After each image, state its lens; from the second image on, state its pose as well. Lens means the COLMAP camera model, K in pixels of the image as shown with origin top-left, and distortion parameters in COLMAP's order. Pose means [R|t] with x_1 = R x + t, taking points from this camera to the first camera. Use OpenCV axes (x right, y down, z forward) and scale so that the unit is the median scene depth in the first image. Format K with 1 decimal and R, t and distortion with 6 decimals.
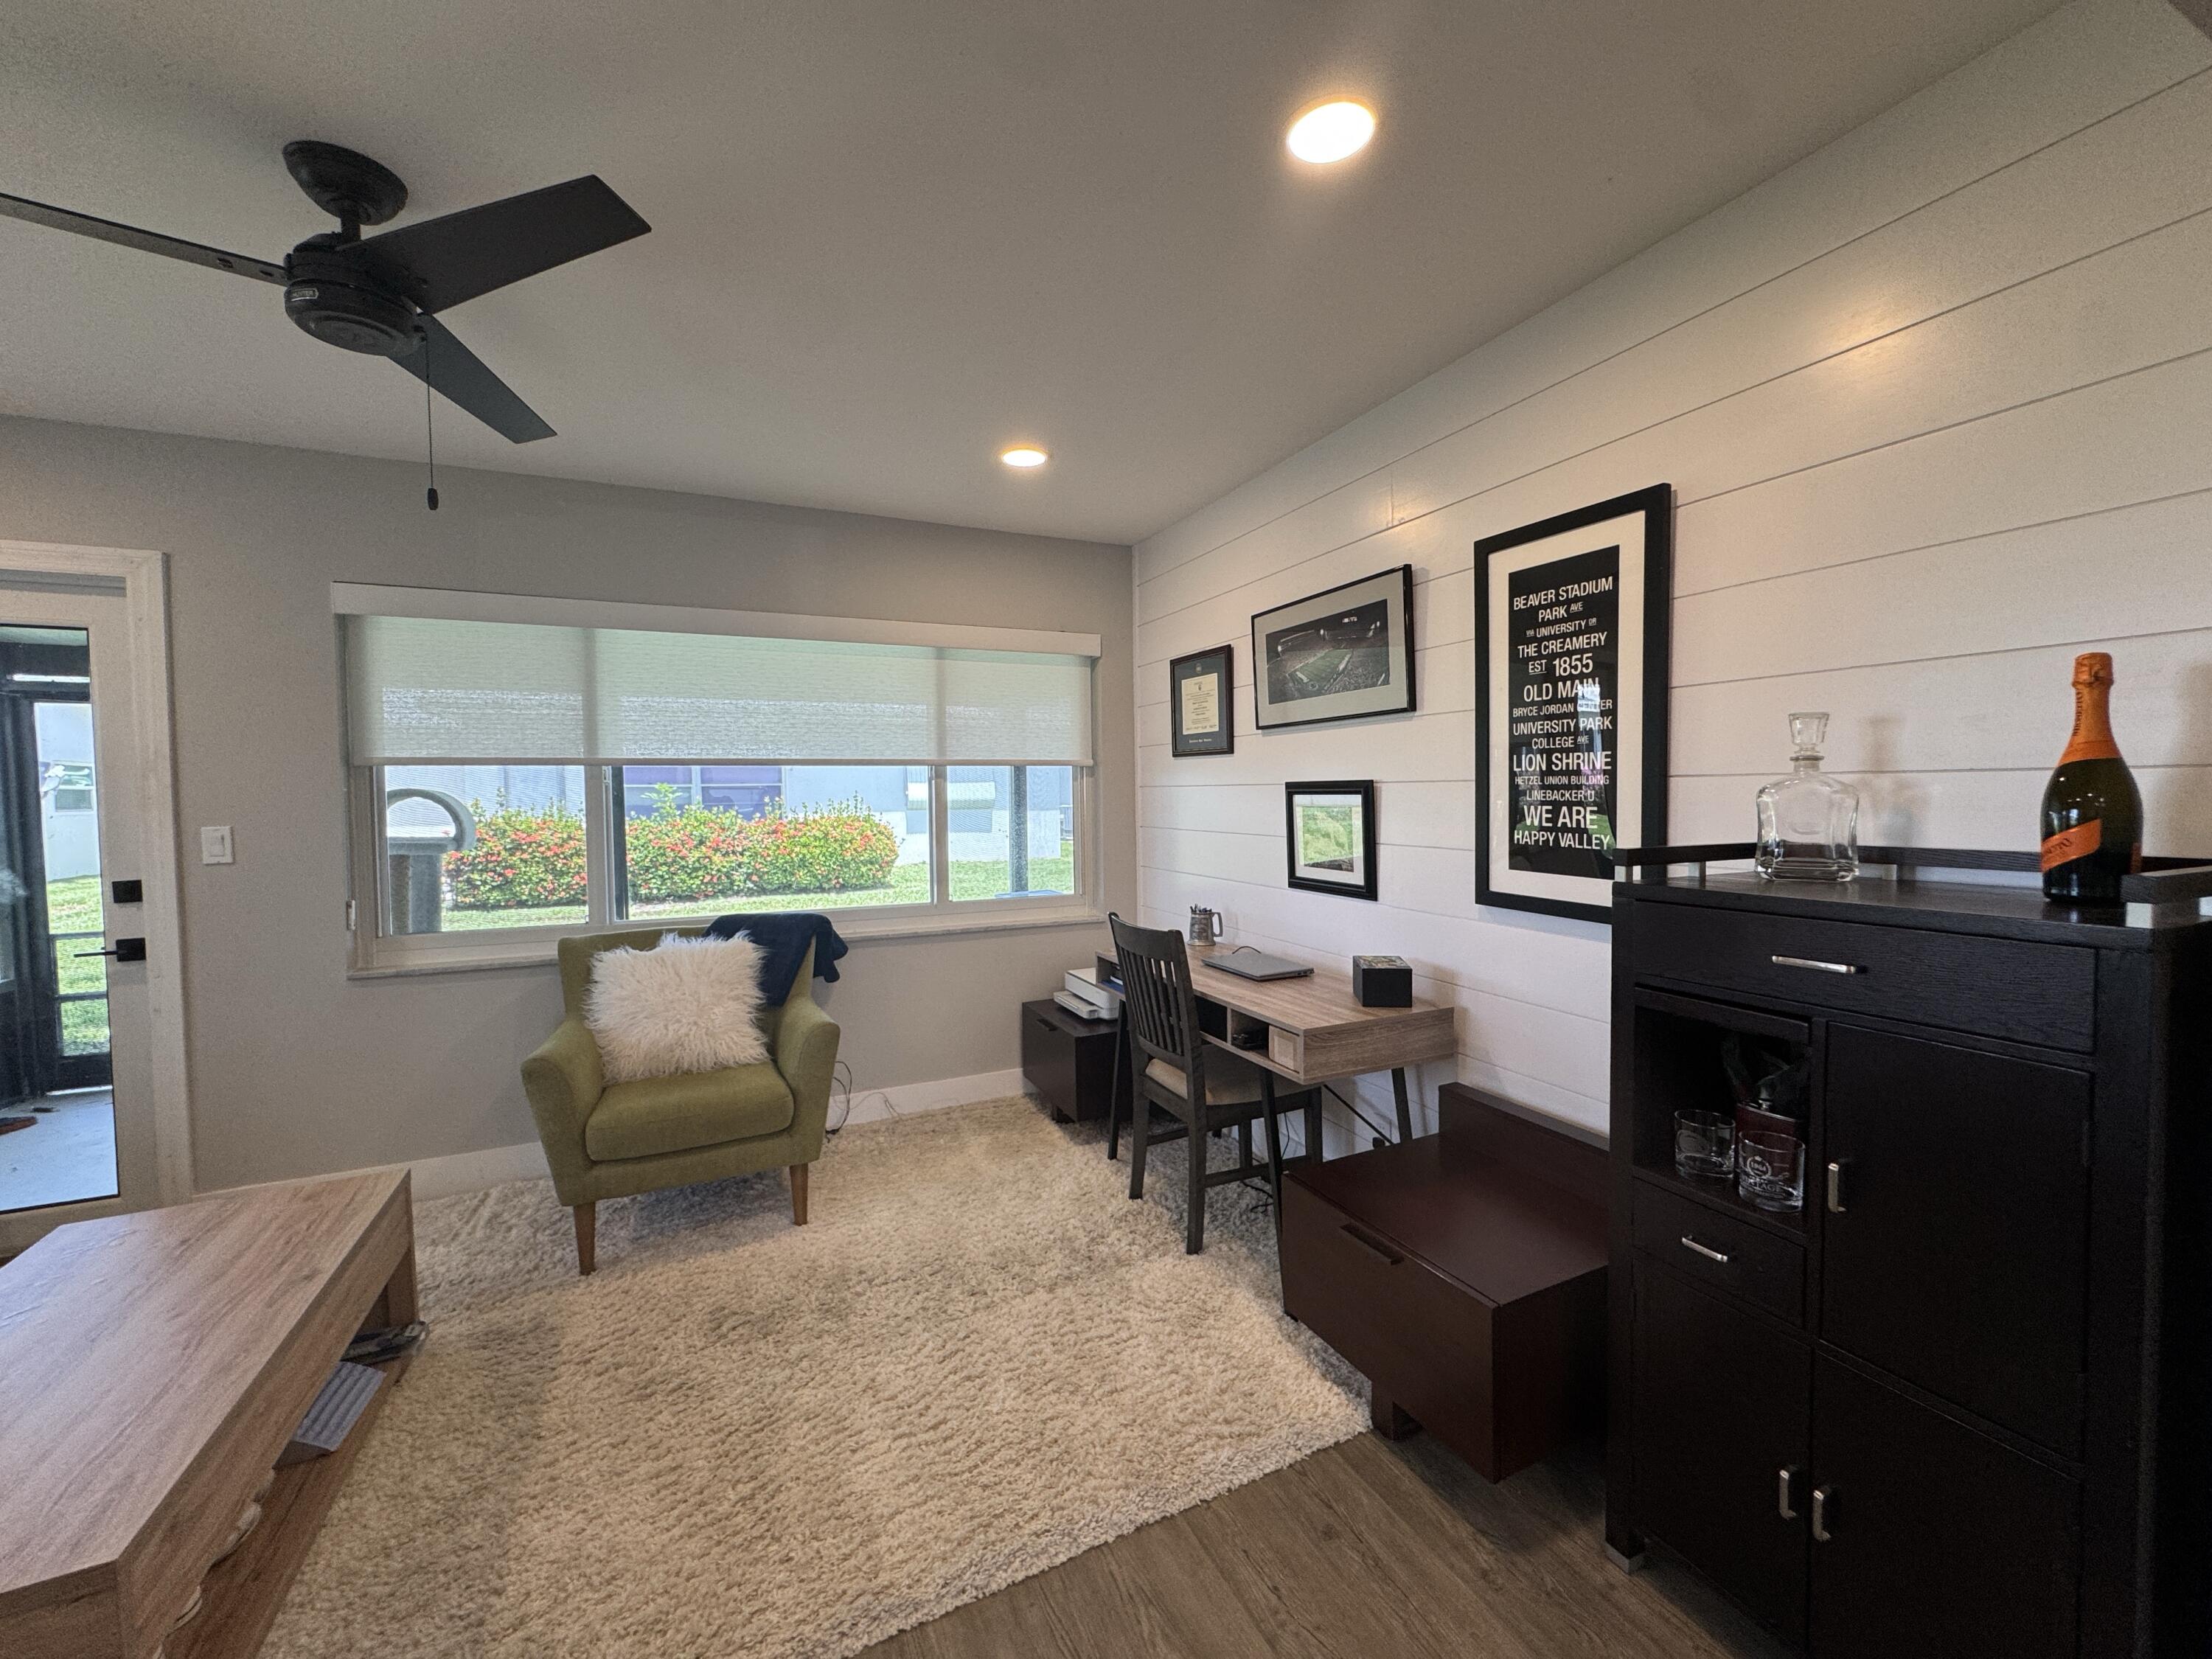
lens RADIAL K [[879.5, 0, 1110.6], [0, 879.5, 825.6], [0, 0, 1]] dist [-0.003551, 0.000867]
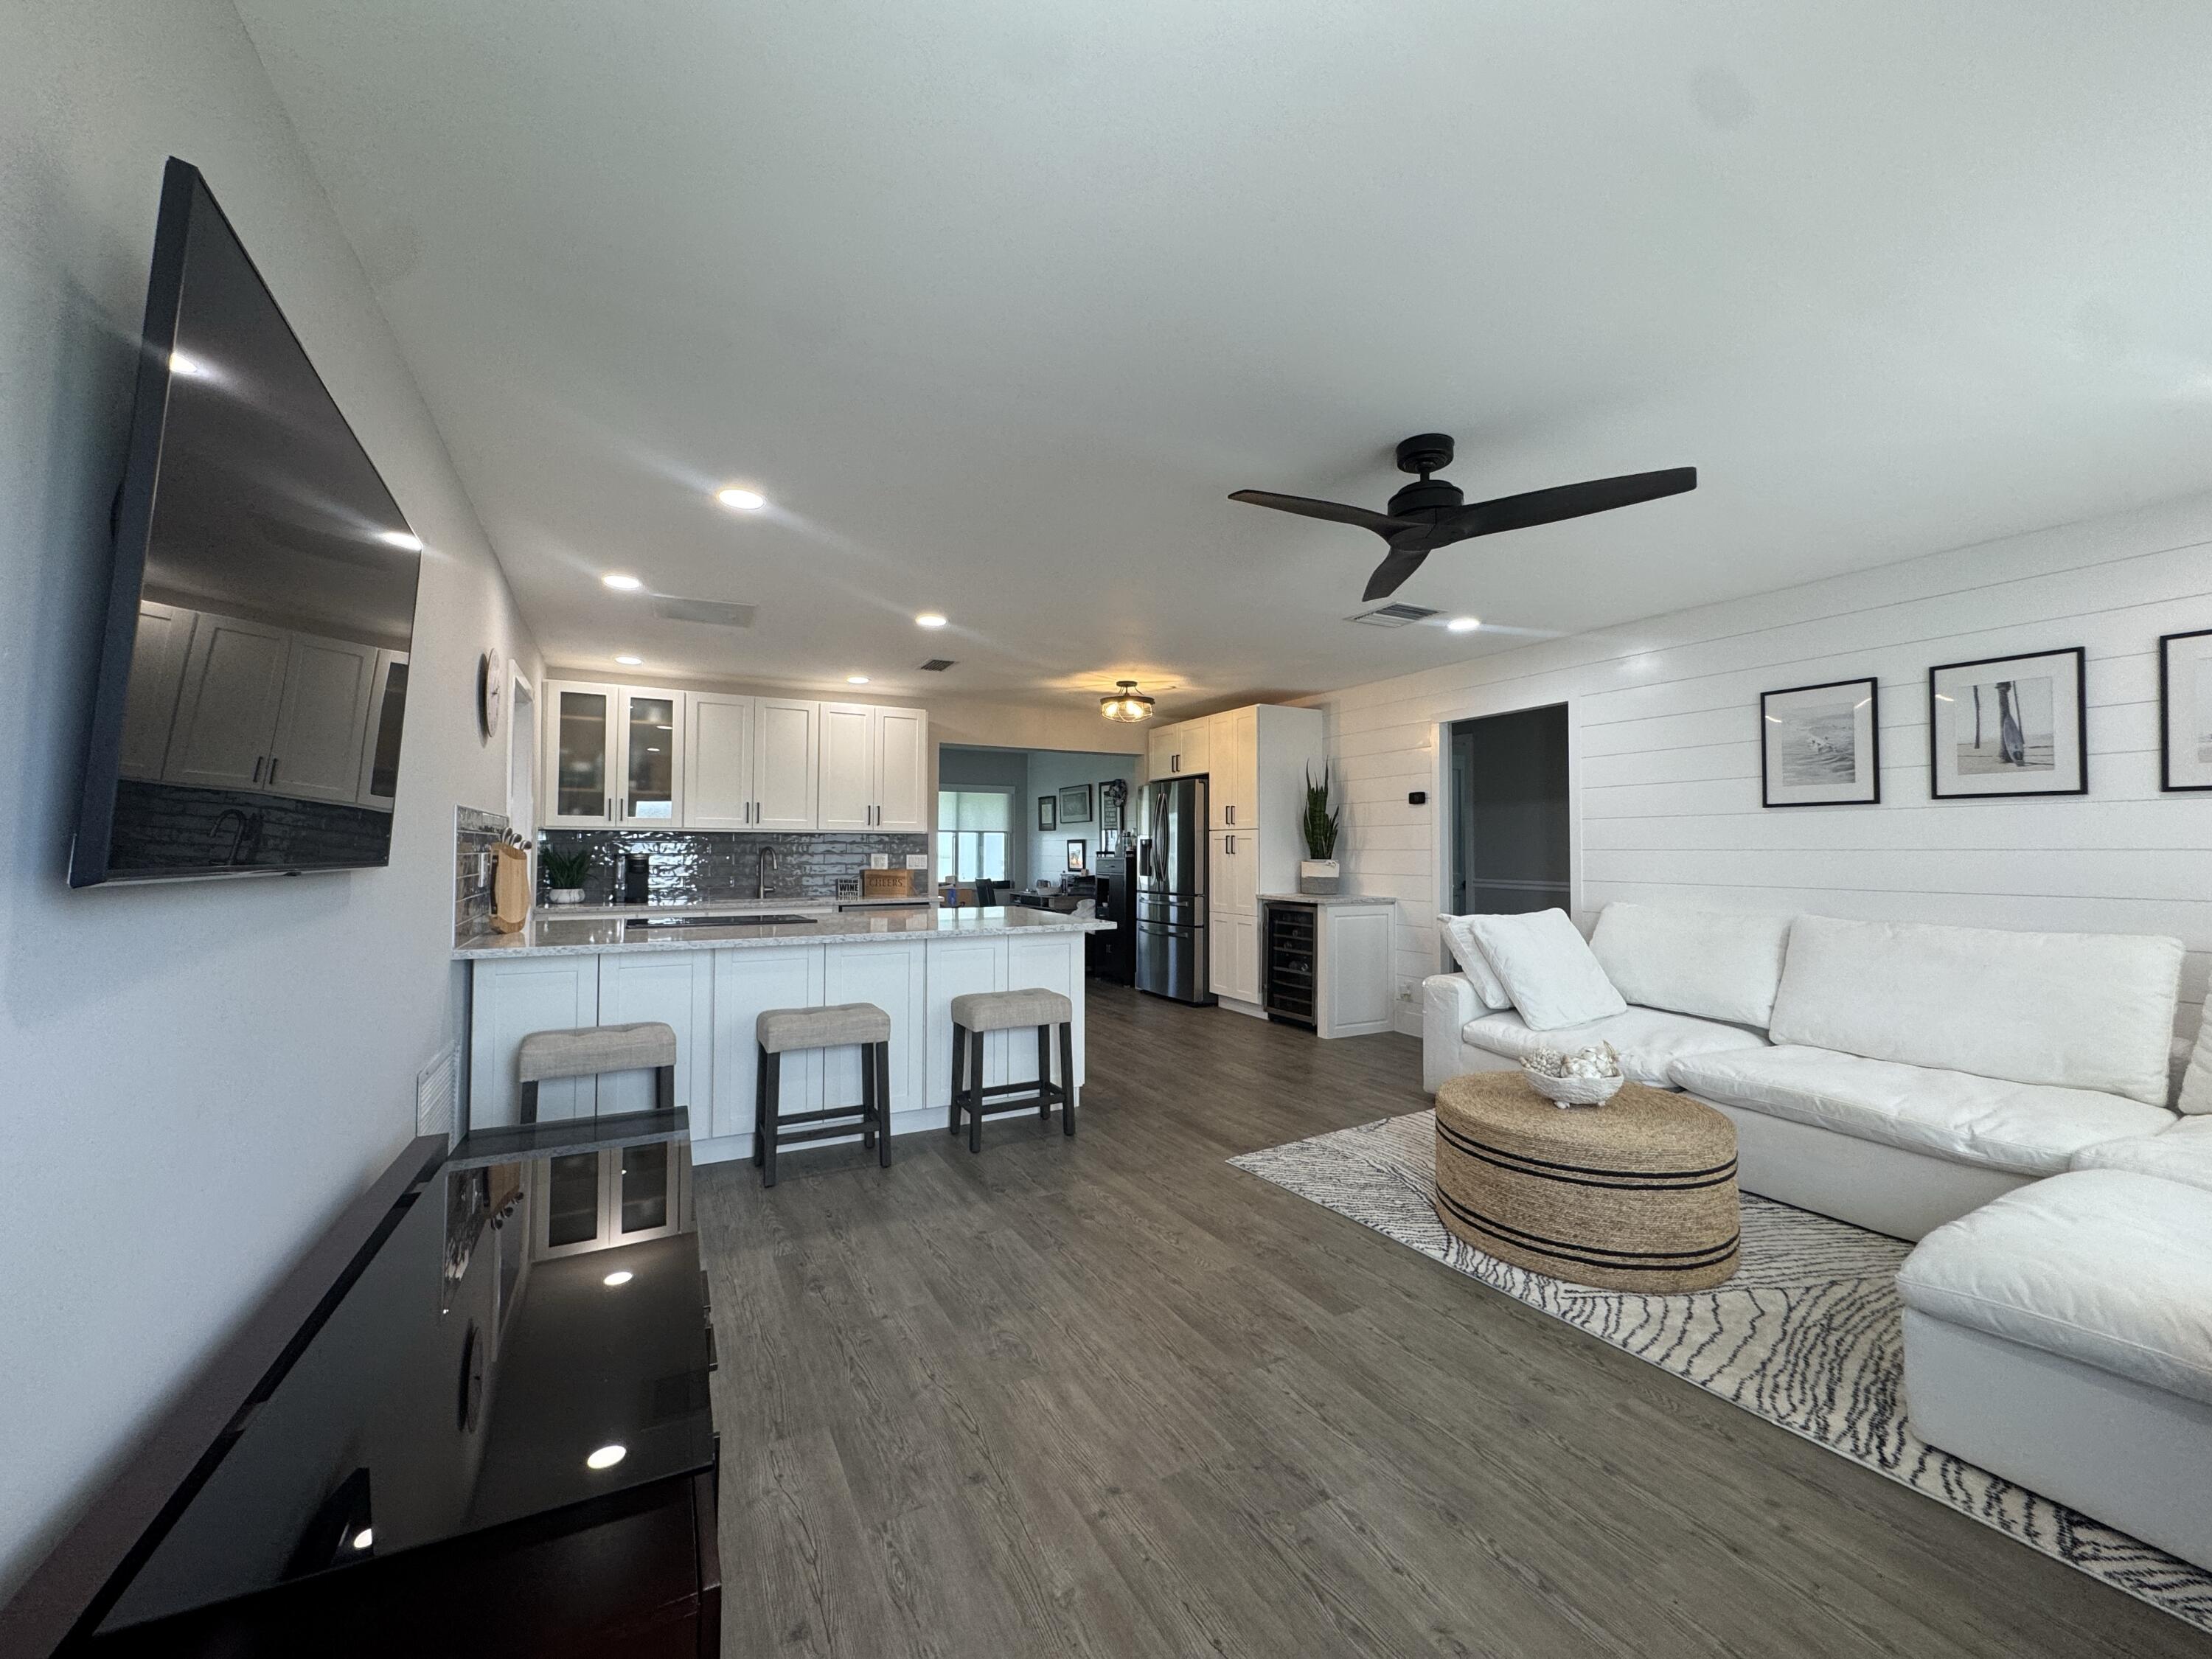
lens RADIAL K [[879.5, 0, 1112.5], [0, 879.5, 823.9], [0, 0, 1]] dist [-0.003551, 0.000867]
pose [[0.997763, 0.018315, 0.064287, 0.167064], [-0.013571, 0.997206, -0.073458, 0.142552], [-0.065452, 0.072421, 0.995224, -2.494880]]
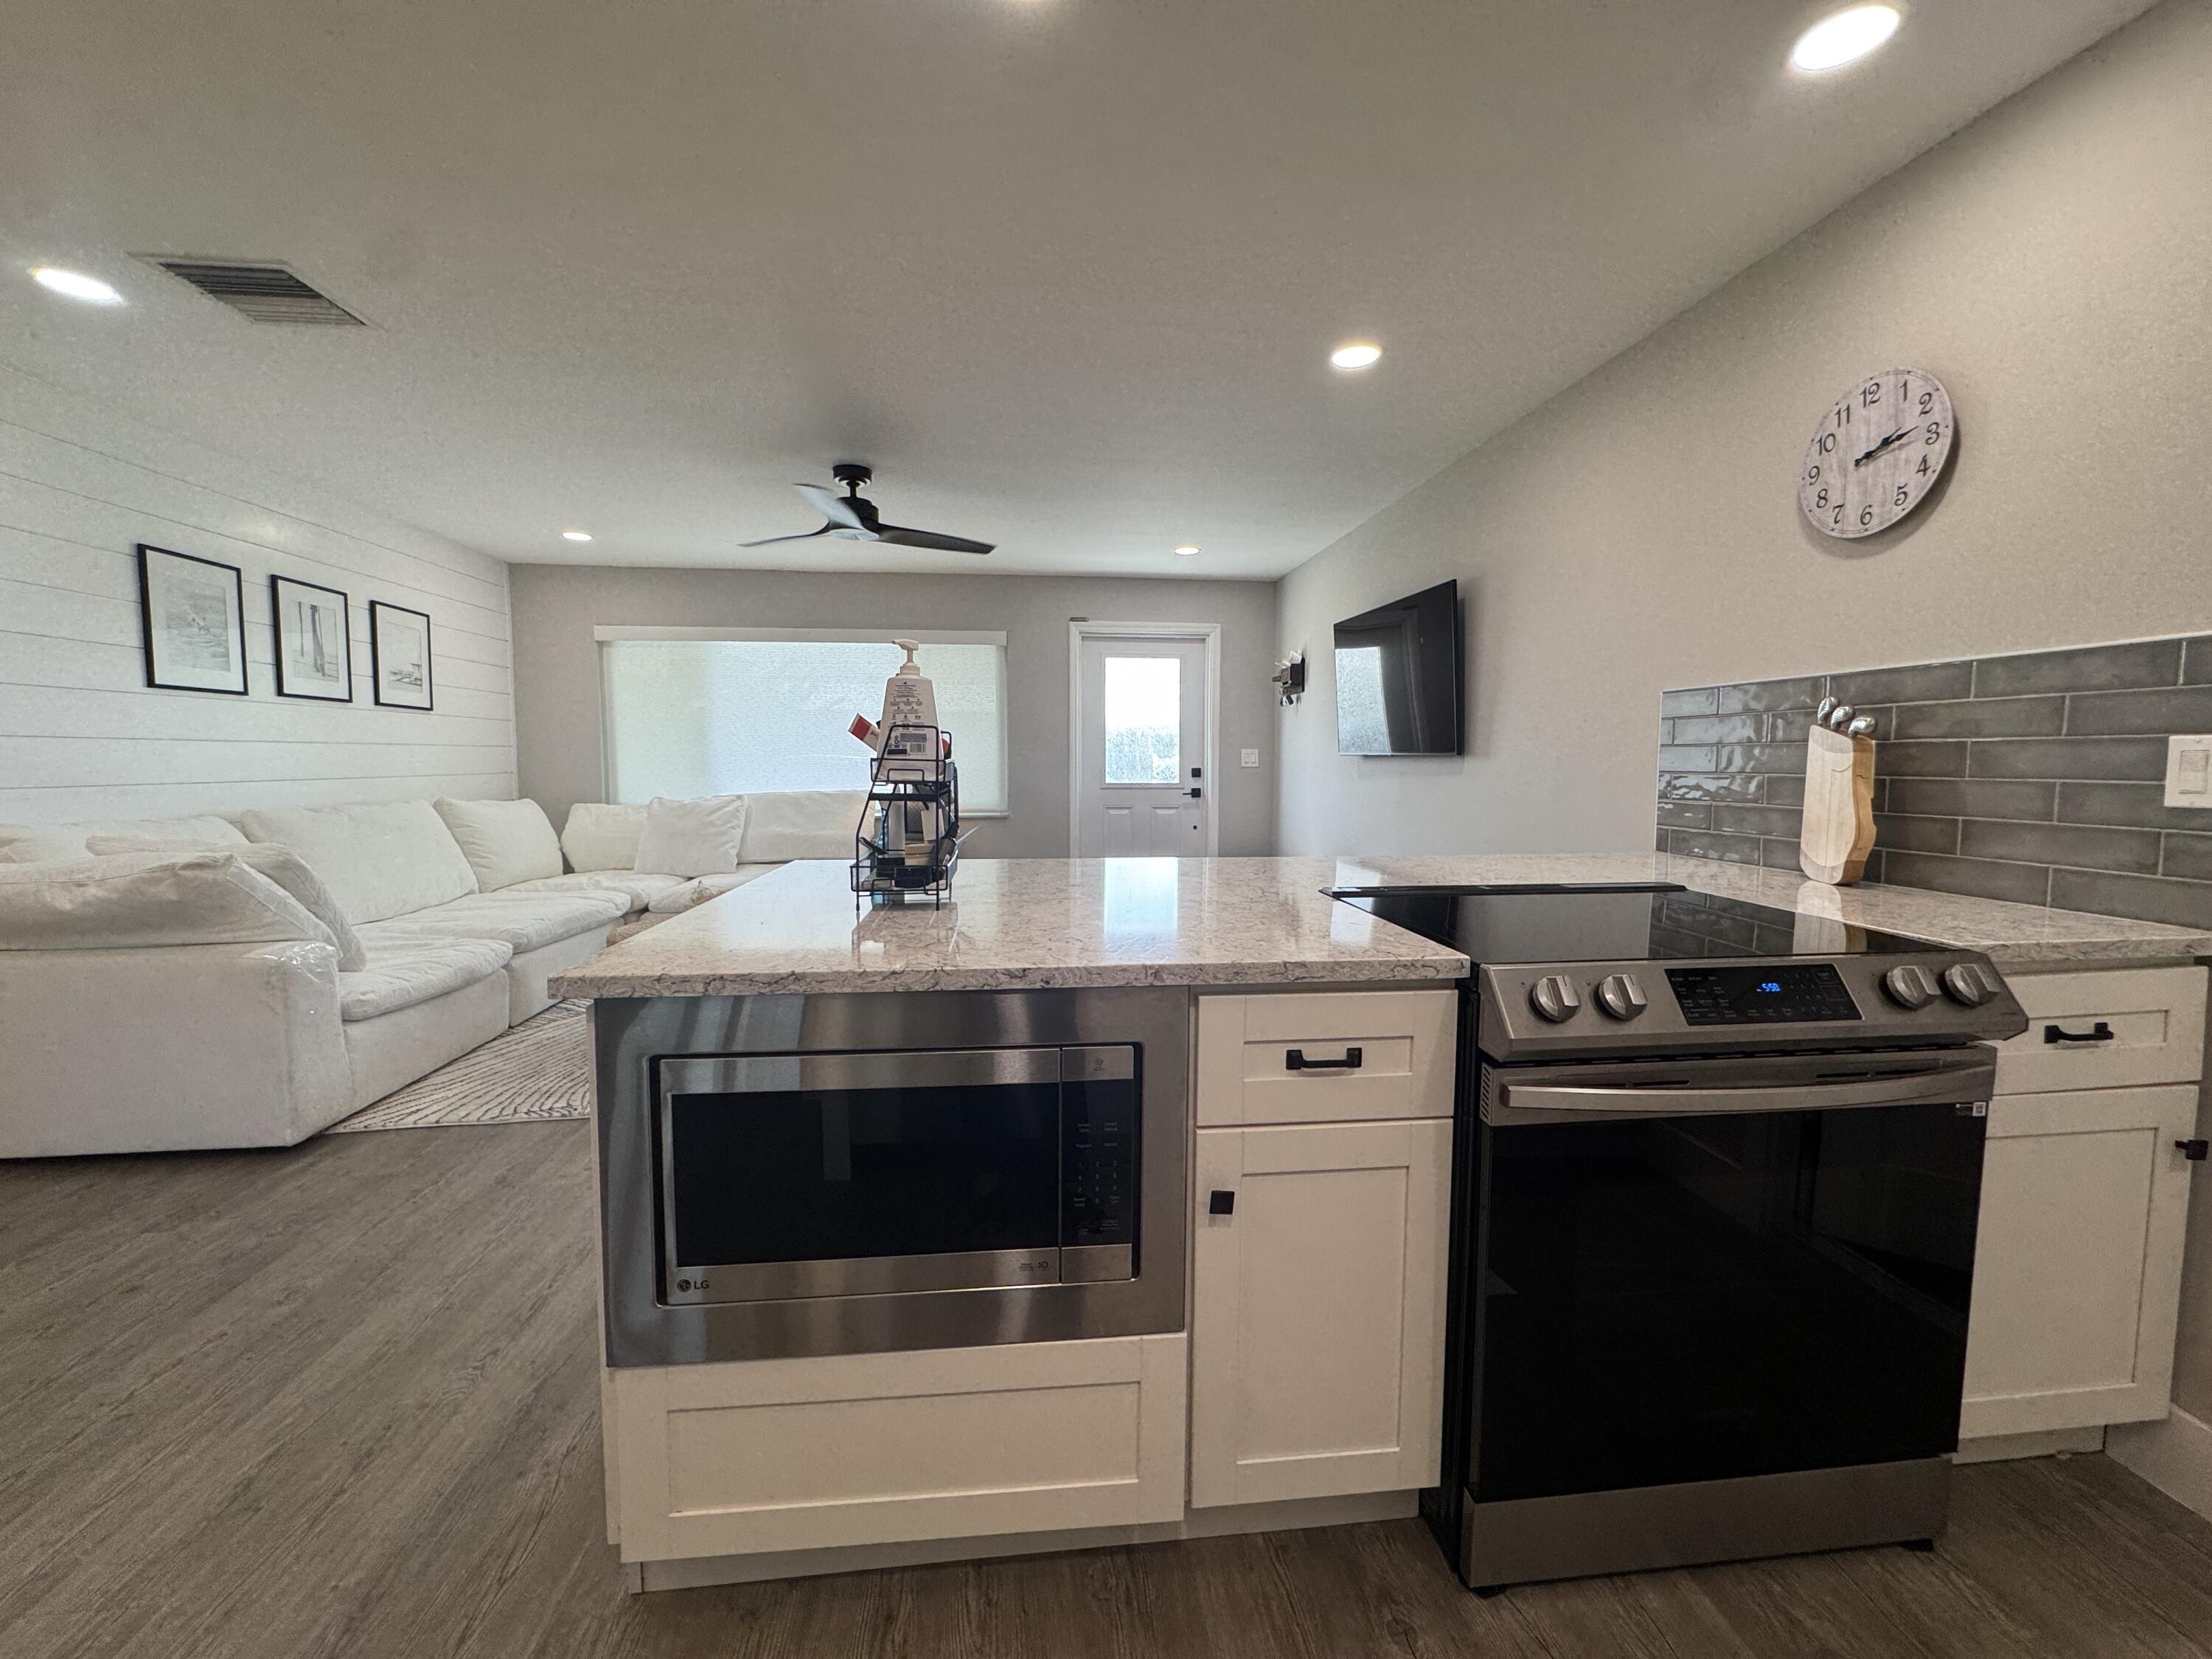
lens RADIAL K [[879.5, 0, 1109.3], [0, 879.5, 826.2], [0, 0, 1]] dist [-0.003551, 0.000867]
pose [[-0.950451, -0.014301, 0.310544, -0.271738], [0.021651, 0.993470, 0.112017, 0.075941], [-0.310118, 0.113190, -0.943936, -0.365888]]
